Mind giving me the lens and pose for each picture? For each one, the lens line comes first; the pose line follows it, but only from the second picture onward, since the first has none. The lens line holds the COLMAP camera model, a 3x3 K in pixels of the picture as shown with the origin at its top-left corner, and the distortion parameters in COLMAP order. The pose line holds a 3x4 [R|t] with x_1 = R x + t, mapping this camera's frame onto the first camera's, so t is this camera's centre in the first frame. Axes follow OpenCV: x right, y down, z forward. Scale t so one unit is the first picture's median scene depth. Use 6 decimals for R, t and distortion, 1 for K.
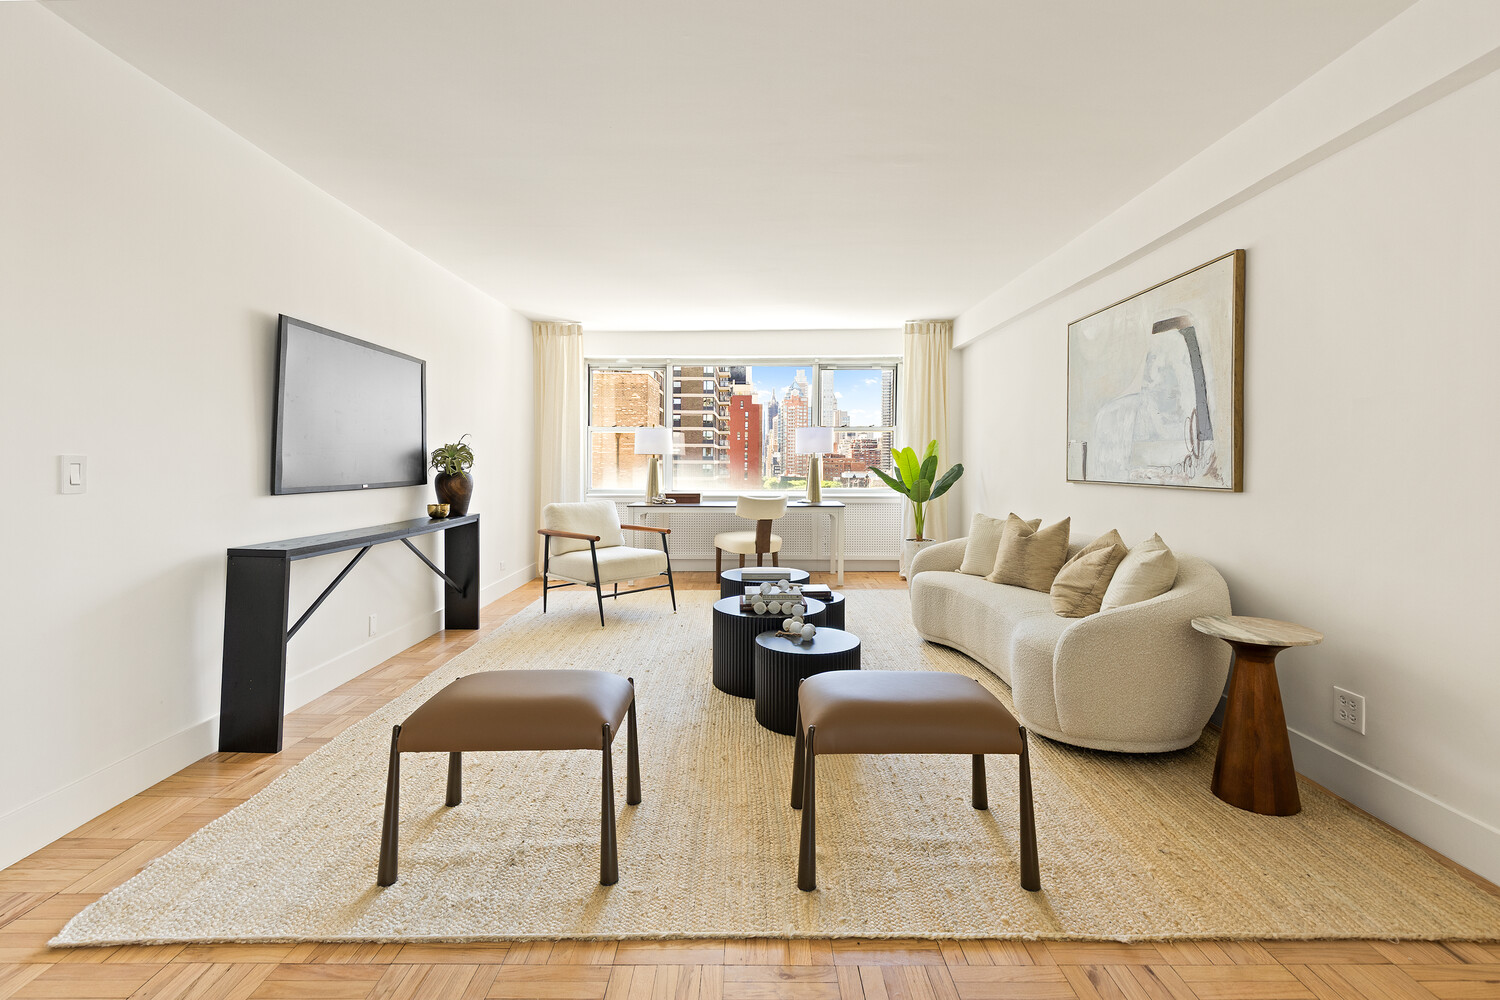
lens RADIAL K [[680.1, 0, 754.9], [0, 680.1, 480.5], [0, 0, 1]] dist [0.003806, 0.000274]
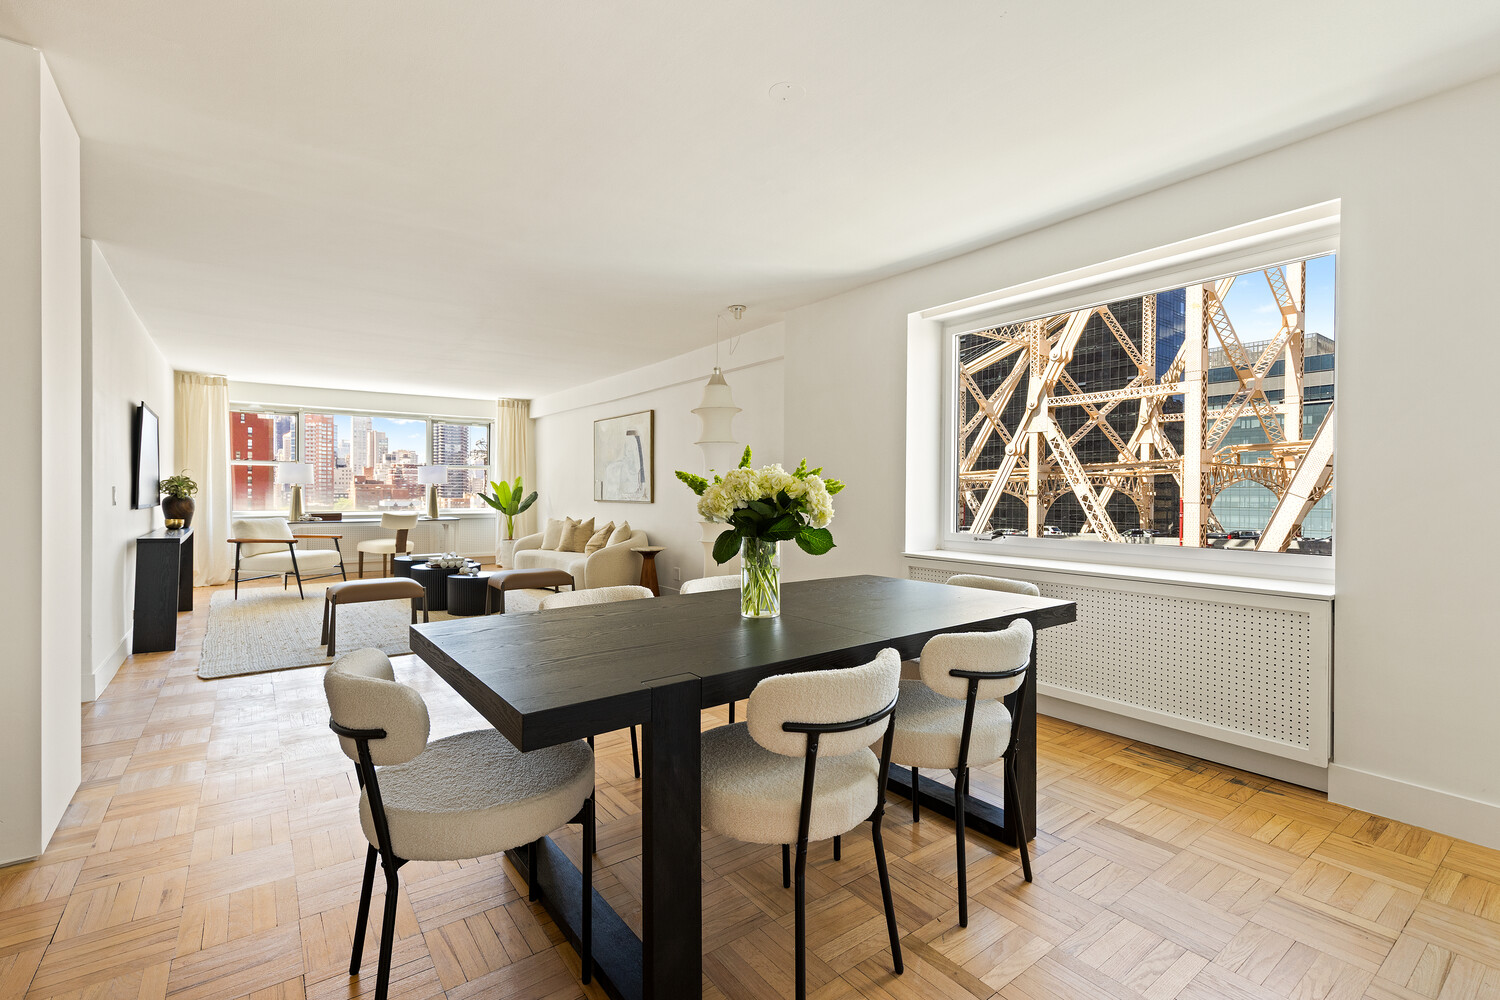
lens RADIAL K [[680.1, 0, 753.3], [0, 680.1, 500.5], [0, 0, 1]] dist [0.003806, 0.000274]
pose [[0.807164, -0.005106, 0.590306, -0.250260], [0.011656, 0.999906, -0.007289, 0.015217], [-0.590213, 0.012764, 0.807147, -0.647826]]
